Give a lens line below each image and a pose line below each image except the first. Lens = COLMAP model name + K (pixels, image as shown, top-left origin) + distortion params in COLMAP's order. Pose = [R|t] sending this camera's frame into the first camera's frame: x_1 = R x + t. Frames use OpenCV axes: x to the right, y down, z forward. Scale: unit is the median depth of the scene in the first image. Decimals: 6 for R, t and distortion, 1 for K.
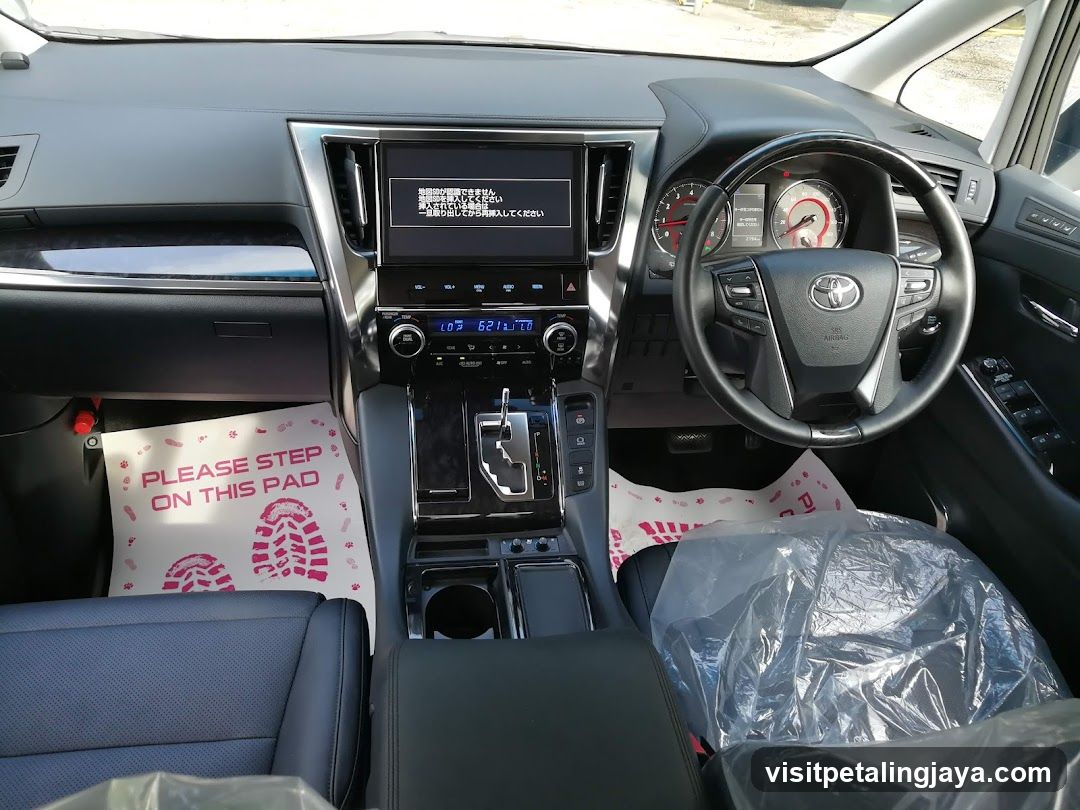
lens RADIAL K [[1043.9, 0, 545.7], [0, 1043.9, 402.4], [0, 0, 1]] dist [-0.070643, 0.171238]
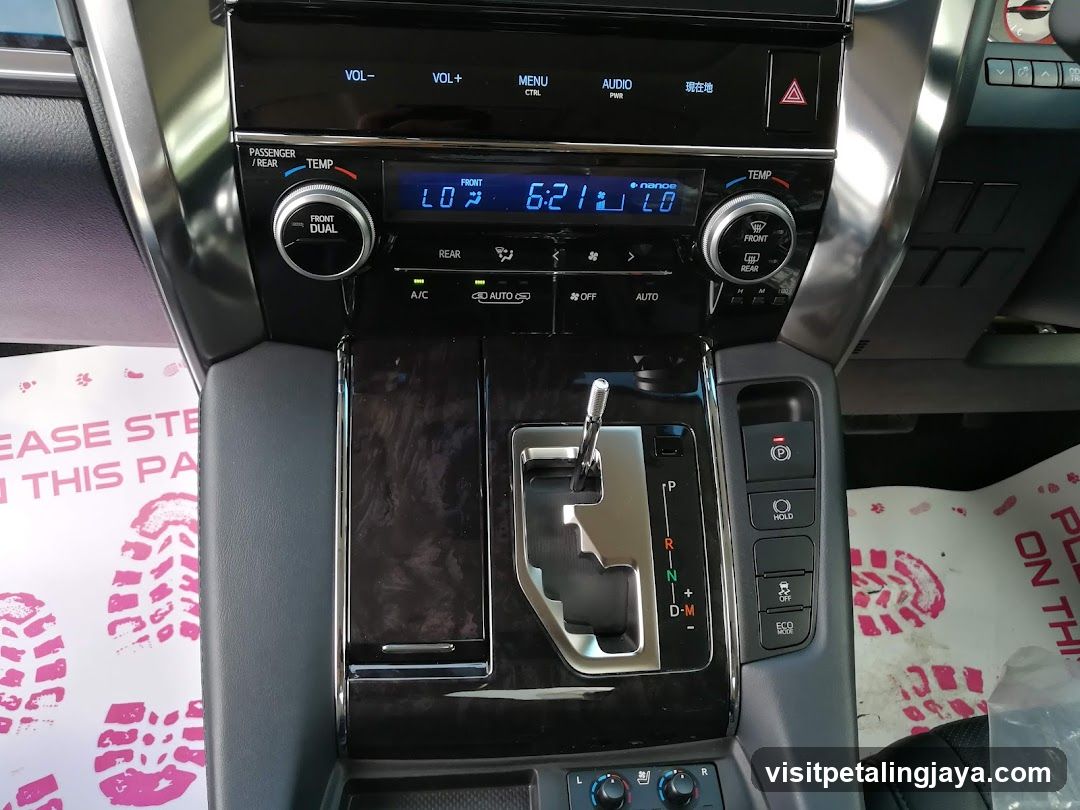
lens RADIAL K [[1043.9, 0, 545.7], [0, 1043.9, 402.4], [0, 0, 1]] dist [-0.070643, 0.171238]
pose [[0.999041, 0.035384, -0.025790, -0.034027], [-0.032192, 0.992830, 0.115120, -0.032701], [0.029679, -0.114179, 0.993017, 0.469860]]
